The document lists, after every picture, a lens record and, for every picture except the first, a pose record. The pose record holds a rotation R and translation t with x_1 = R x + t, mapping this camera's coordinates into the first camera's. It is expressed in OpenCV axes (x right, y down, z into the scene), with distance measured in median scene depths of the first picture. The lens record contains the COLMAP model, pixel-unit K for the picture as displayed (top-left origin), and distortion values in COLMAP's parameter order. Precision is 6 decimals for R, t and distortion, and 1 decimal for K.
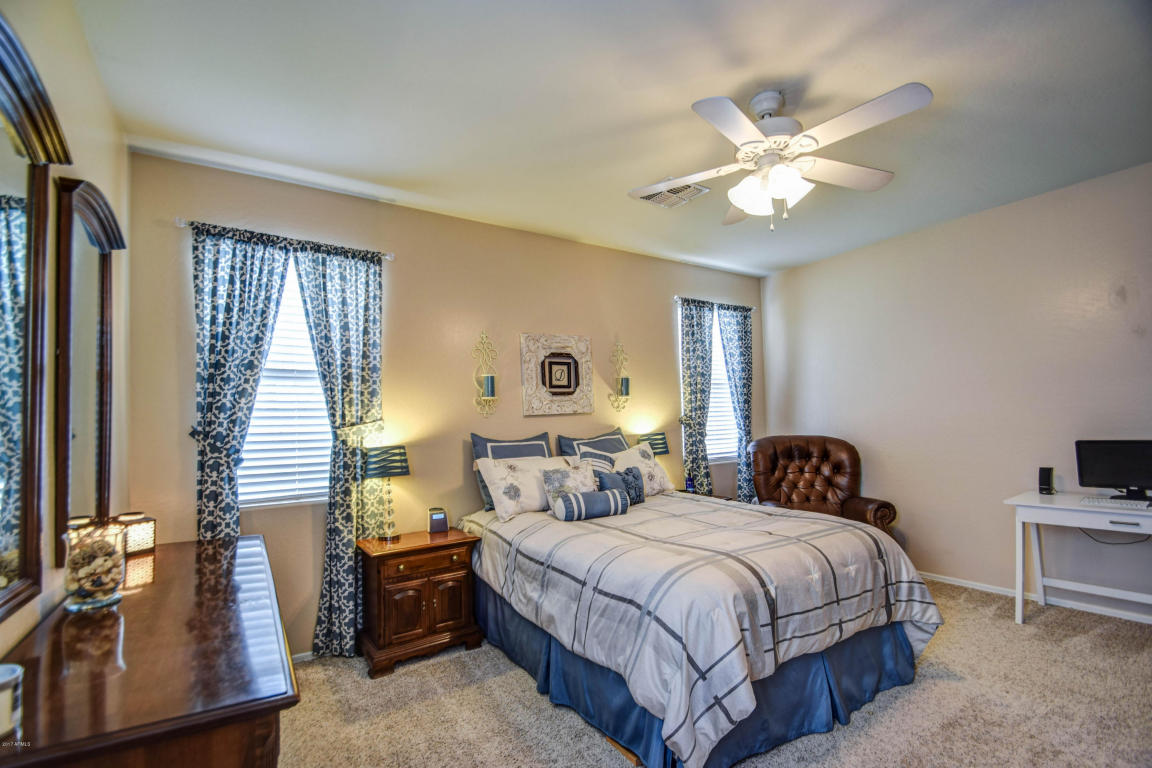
lens RADIAL K [[510.9, 0, 572.7], [0, 510.9, 403.8], [0, 0, 1]] dist [0.010372, -0.009190]
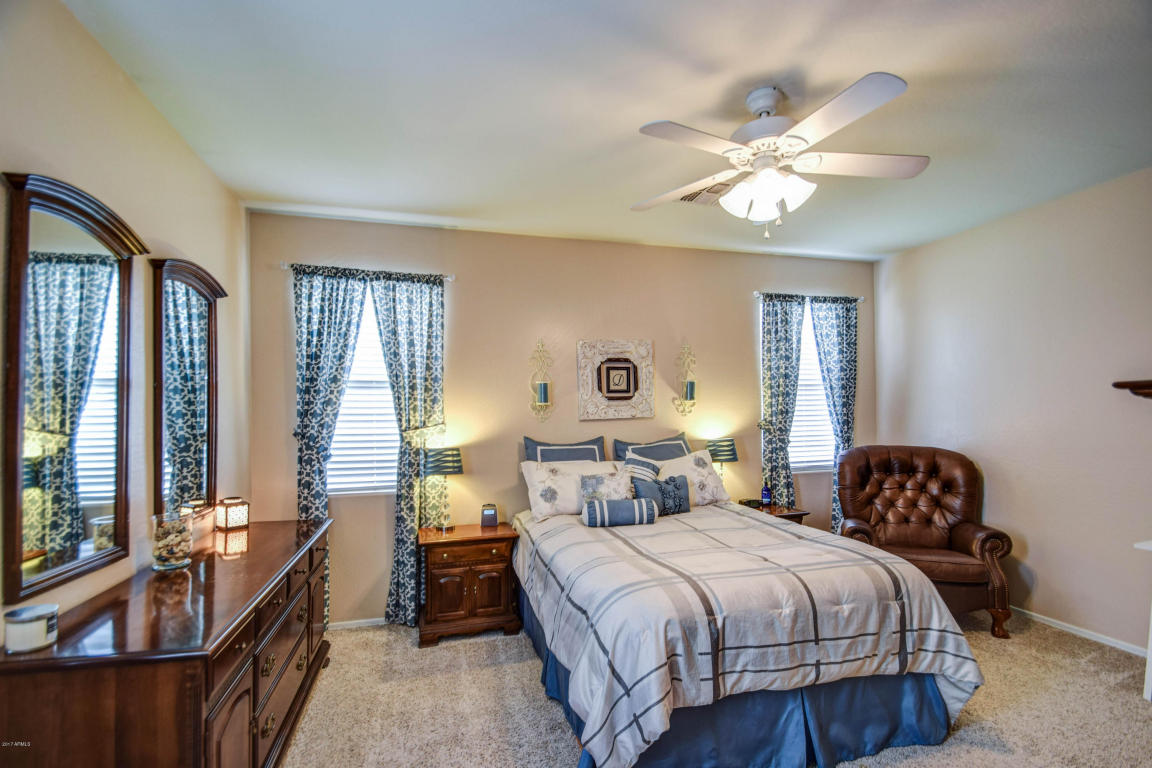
lens RADIAL K [[522.2, 0, 575.2], [0, 522.2, 405.3], [0, 0, 1]] dist [0.013598, -0.013443]
pose [[0.954509, 0.011886, -0.297945, 0.261202], [-0.003331, 0.999568, 0.029203, -0.046552], [0.298164, -0.026882, 0.954136, -0.017224]]
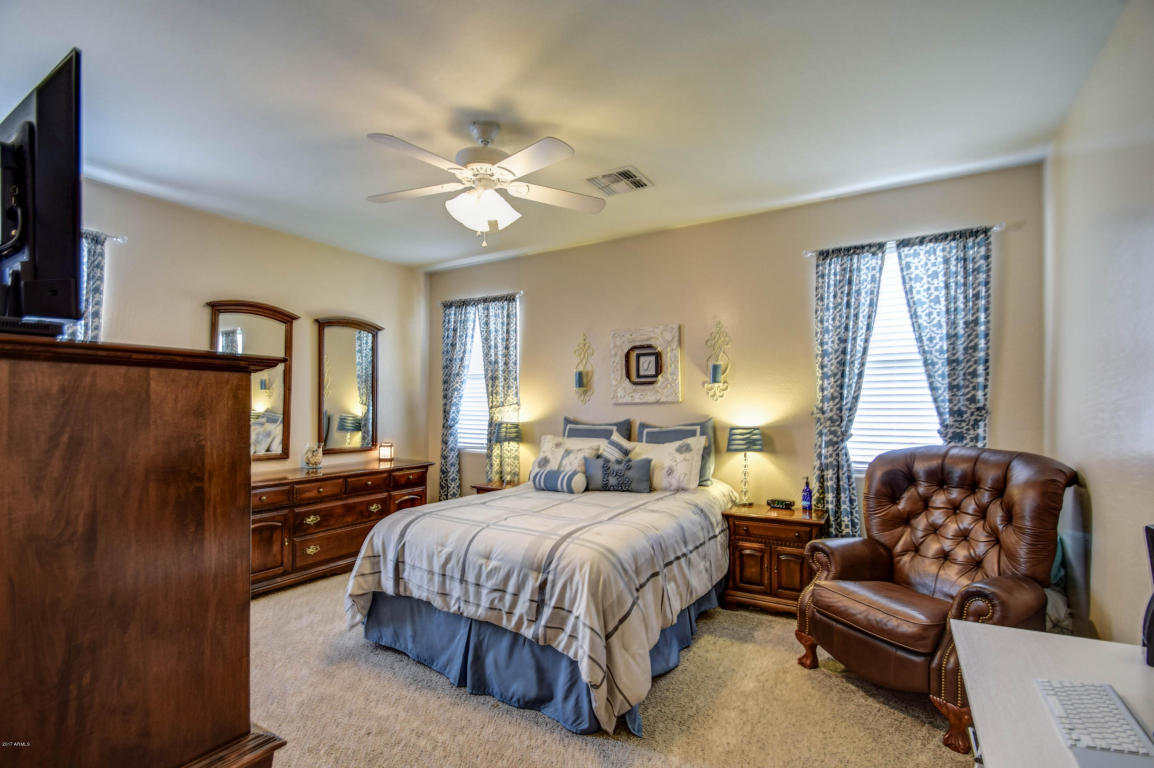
lens RADIAL K [[523.1, 0, 576.2], [0, 523.1, 405.3], [0, 0, 1]] dist [0.013598, -0.013443]
pose [[0.434966, 0.032278, -0.899868, 1.148547], [0.022319, 0.998664, 0.046610, -0.036175], [0.900170, -0.040358, 0.433665, 0.509239]]
